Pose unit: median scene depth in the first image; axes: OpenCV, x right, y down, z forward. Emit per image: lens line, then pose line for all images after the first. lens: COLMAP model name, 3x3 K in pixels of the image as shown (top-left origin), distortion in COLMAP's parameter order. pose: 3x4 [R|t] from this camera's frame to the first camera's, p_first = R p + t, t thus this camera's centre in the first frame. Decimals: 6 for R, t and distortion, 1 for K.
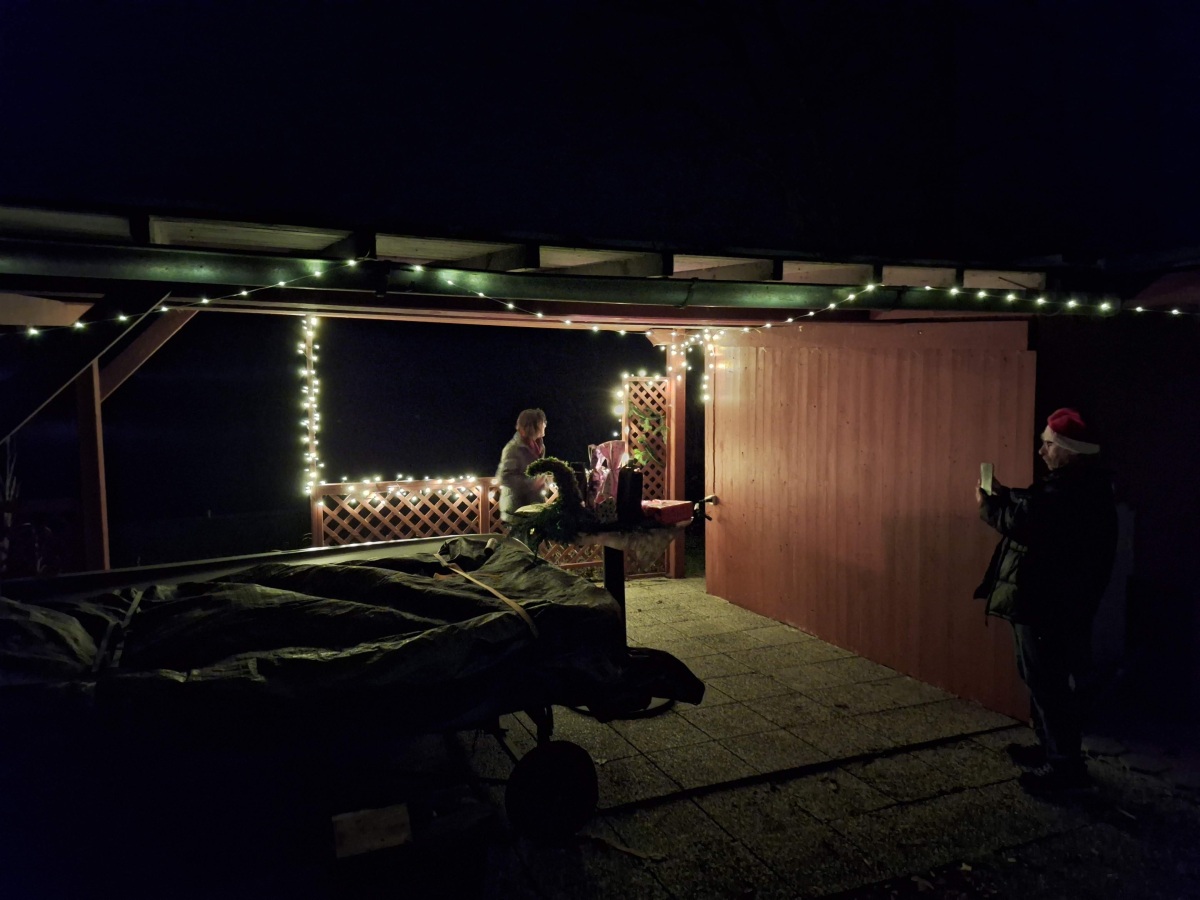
lens RADIAL K [[803.8, 0, 600.0], [0, 803.8, 450.0], [0, 0, 1]] dist [0.094143, -0.112636]
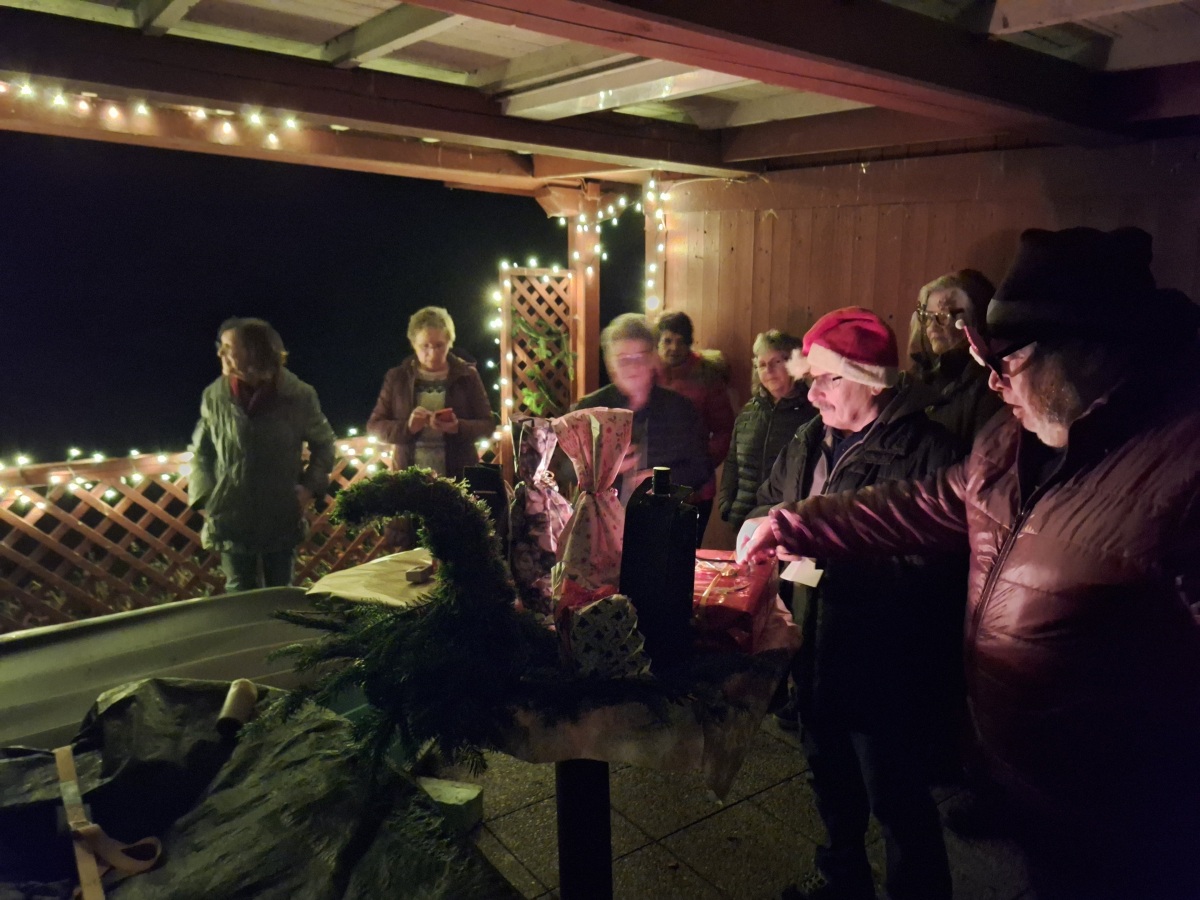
lens RADIAL K [[803.8, 0, 600.0], [0, 803.8, 450.0], [0, 0, 1]] dist [0.094143, -0.112636]
pose [[0.975746, -0.031489, 0.216629, -0.033734], [0.009135, 0.994595, 0.103426, -0.017710], [-0.218715, -0.098938, 0.970760, 0.391832]]
